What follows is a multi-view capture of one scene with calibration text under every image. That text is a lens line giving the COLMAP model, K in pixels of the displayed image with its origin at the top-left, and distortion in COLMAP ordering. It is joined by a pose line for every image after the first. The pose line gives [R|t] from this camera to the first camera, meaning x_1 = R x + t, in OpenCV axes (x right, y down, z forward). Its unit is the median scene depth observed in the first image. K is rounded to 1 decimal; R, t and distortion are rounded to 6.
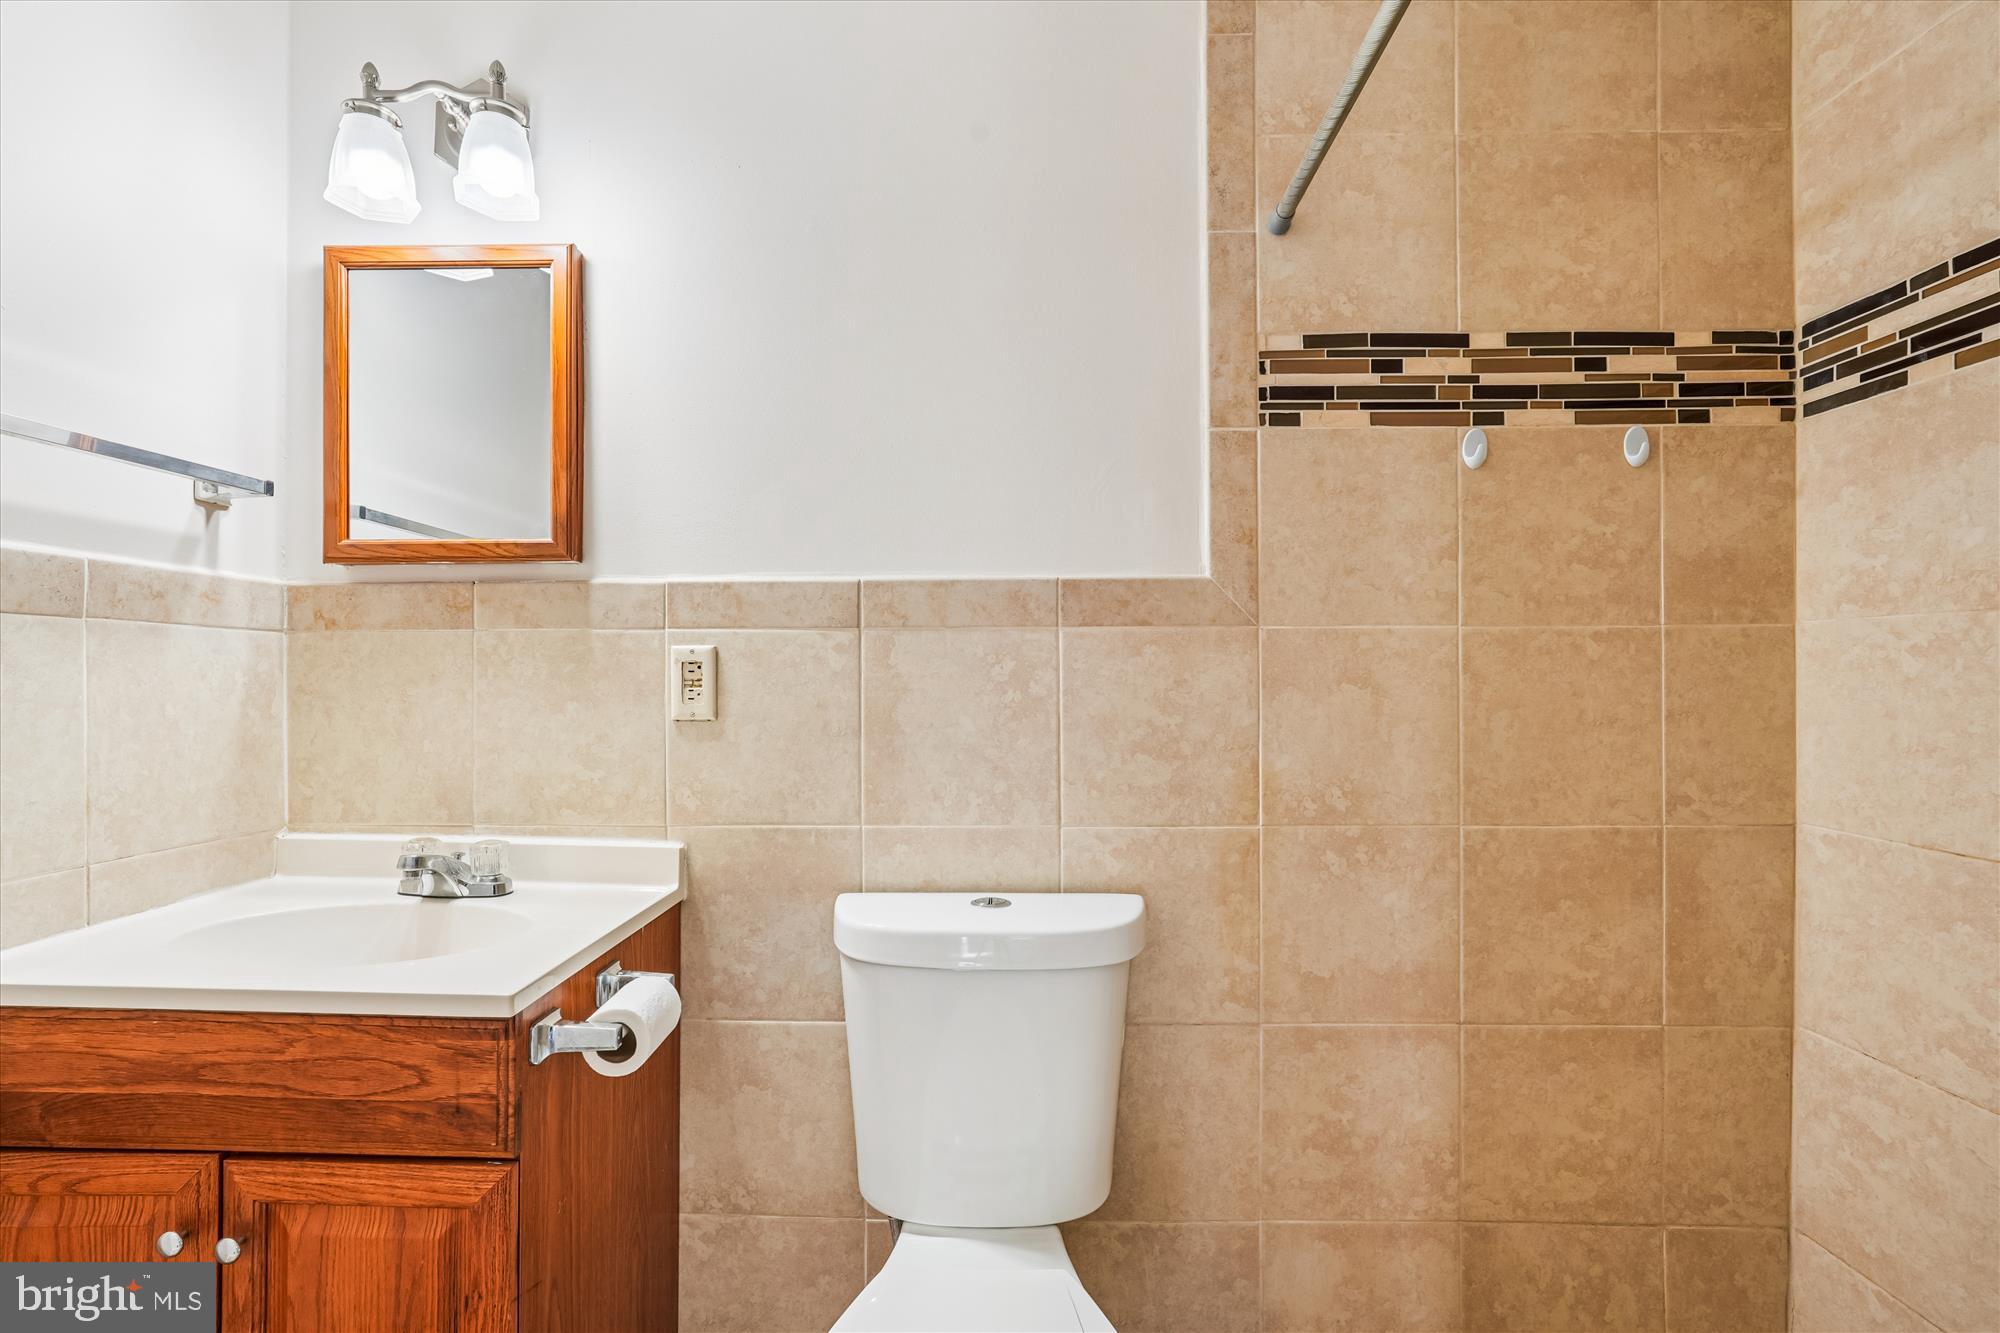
lens RADIAL K [[882.6, 0, 987.5], [0, 882.6, 668.7], [0, 0, 1]] dist [-0.001961, 0.000934]
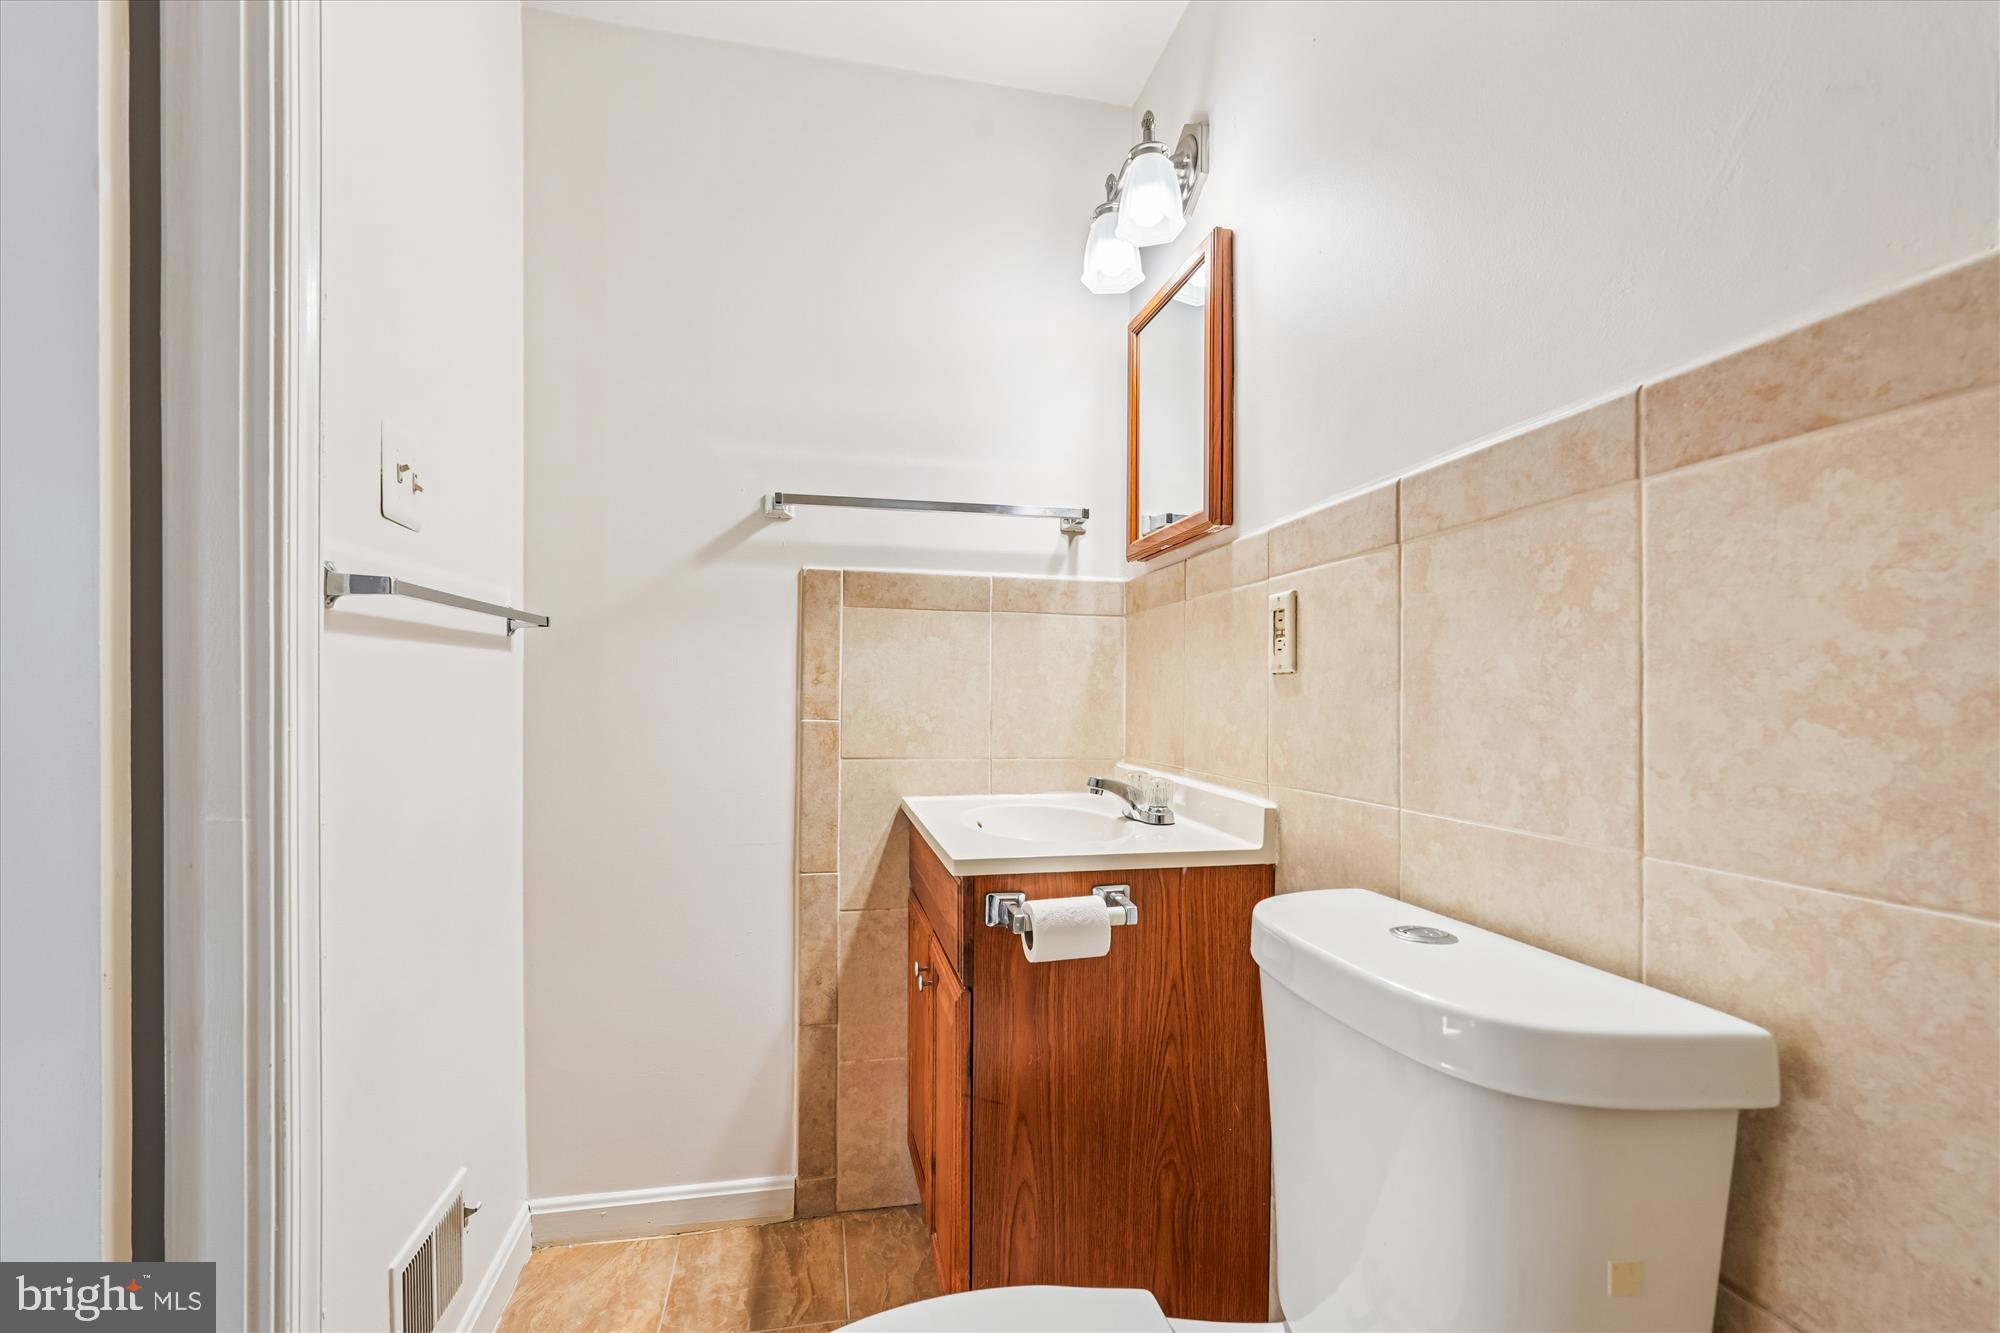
lens RADIAL K [[876.1, 0, 1003.6], [0, 876.1, 688.6], [0, 0, 1]] dist [0.002568, 0.000922]
pose [[0.250757, -0.005798, -0.968033, 0.494556], [0.003340, 0.999981, -0.005124, 0.080400], [0.968044, -0.001948, 0.250771, 0.495777]]
